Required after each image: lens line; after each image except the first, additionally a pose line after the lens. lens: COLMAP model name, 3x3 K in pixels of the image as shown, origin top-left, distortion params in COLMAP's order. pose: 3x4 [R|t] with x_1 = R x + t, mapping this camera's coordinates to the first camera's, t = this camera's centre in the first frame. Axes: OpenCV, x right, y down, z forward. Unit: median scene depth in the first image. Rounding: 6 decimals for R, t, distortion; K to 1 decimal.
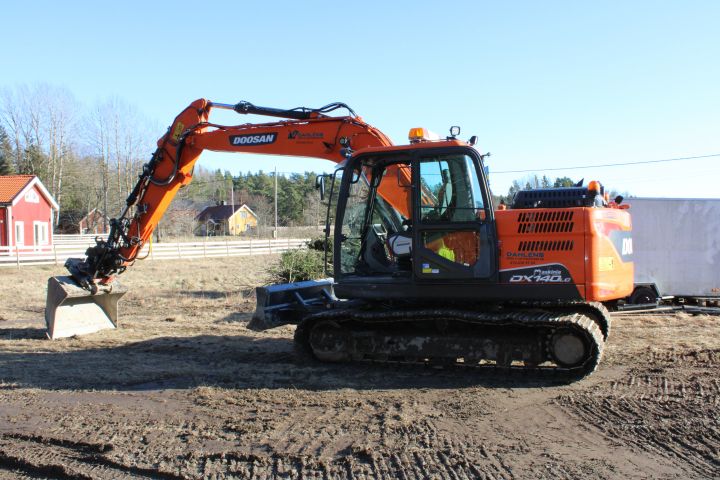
lens RADIAL K [[680.1, 0, 360.0], [0, 680.1, 240.0], [0, 0, 1]] dist [-0.120170, 0.025342]
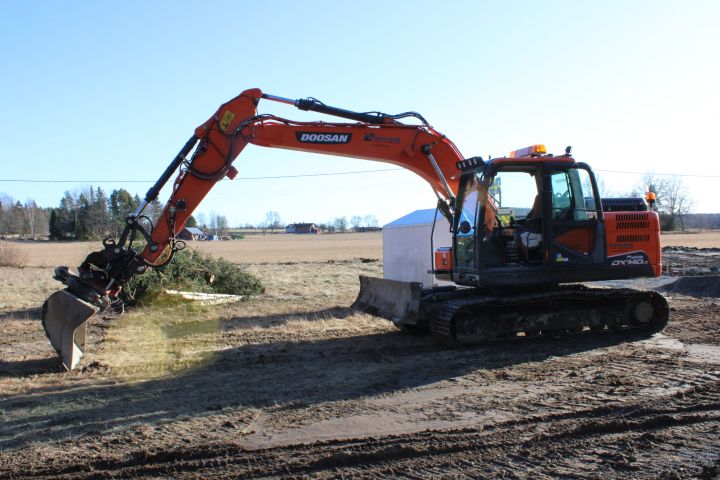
lens RADIAL K [[651.4, 0, 360.0], [0, 651.4, 240.0], [0, 0, 1]] dist [-0.101092, 0.011561]
pose [[0.790199, -0.006473, 0.612816, -0.680229], [0.016679, 0.999801, -0.010947, 0.012010], [-0.612623, 0.018872, 0.790150, 0.211672]]
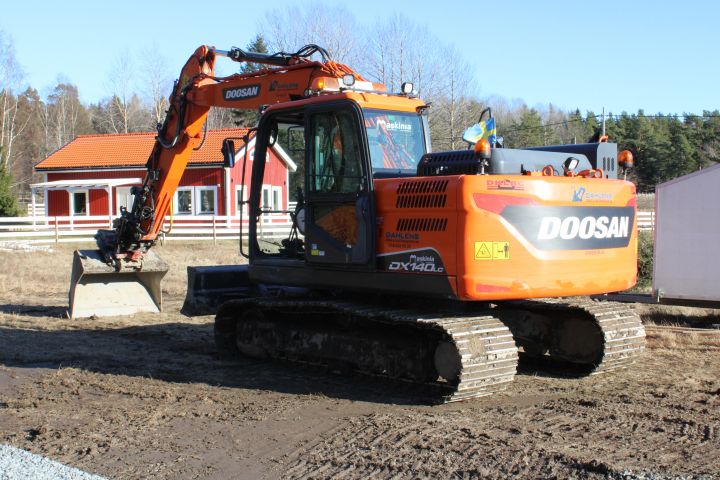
lens RADIAL K [[977.7, 0, 360.0], [0, 977.7, 240.0], [0, 0, 1]] dist [-0.094769, -0.030114]
pose [[0.902371, 0.024703, -0.430252, 0.485312], [-0.011841, 0.999400, 0.032545, -0.006738], [0.430798, -0.024273, 0.902122, -0.032132]]
